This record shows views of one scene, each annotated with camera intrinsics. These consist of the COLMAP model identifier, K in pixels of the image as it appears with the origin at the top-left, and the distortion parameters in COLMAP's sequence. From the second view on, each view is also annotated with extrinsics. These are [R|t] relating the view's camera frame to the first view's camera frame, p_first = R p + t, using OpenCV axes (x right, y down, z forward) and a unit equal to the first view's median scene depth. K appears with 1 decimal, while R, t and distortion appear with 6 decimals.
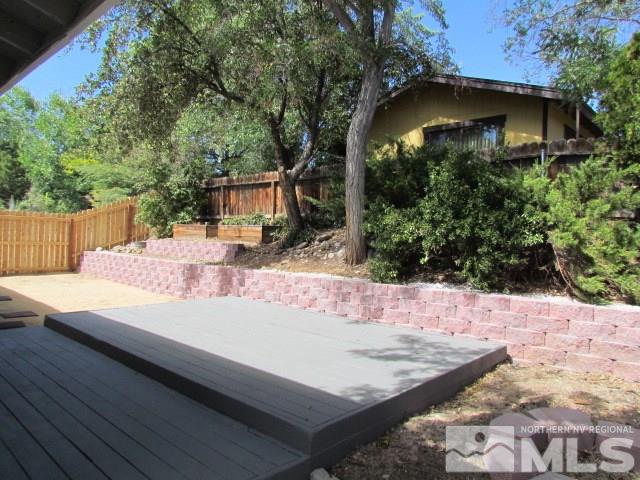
lens RADIAL K [[456.0, 0, 314.4], [0, 456.0, 238.8], [0, 0, 1]] dist [-0.014074, -0.000790]
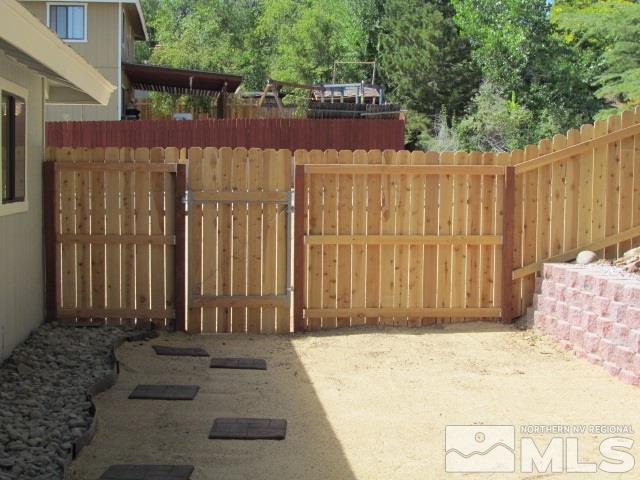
lens RADIAL K [[1193.0, 0, 318.7], [0, 1193.0, 240.9], [0, 0, 1]] dist [-0.110950, 0.000000]
pose [[0.751949, 0.006796, -0.659187, -0.060232], [0.018389, 0.999342, 0.031279, -0.019150], [0.658965, -0.035642, 0.751329, 0.245479]]
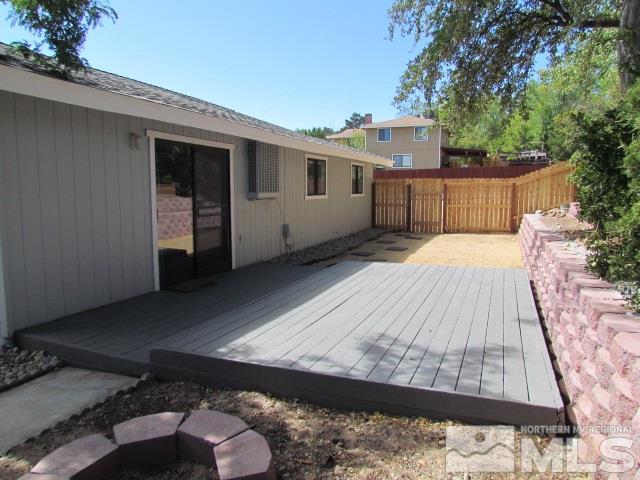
lens RADIAL K [[456.0, 0, 318.1], [0, 456.0, 241.6], [0, 0, 1]] dist [-0.014074, -0.000790]
pose [[0.377438, 0.071600, -0.923263, 0.282743], [0.013603, 0.996470, 0.082838, -0.001650], [0.925935, -0.043825, 0.375132, 0.176051]]
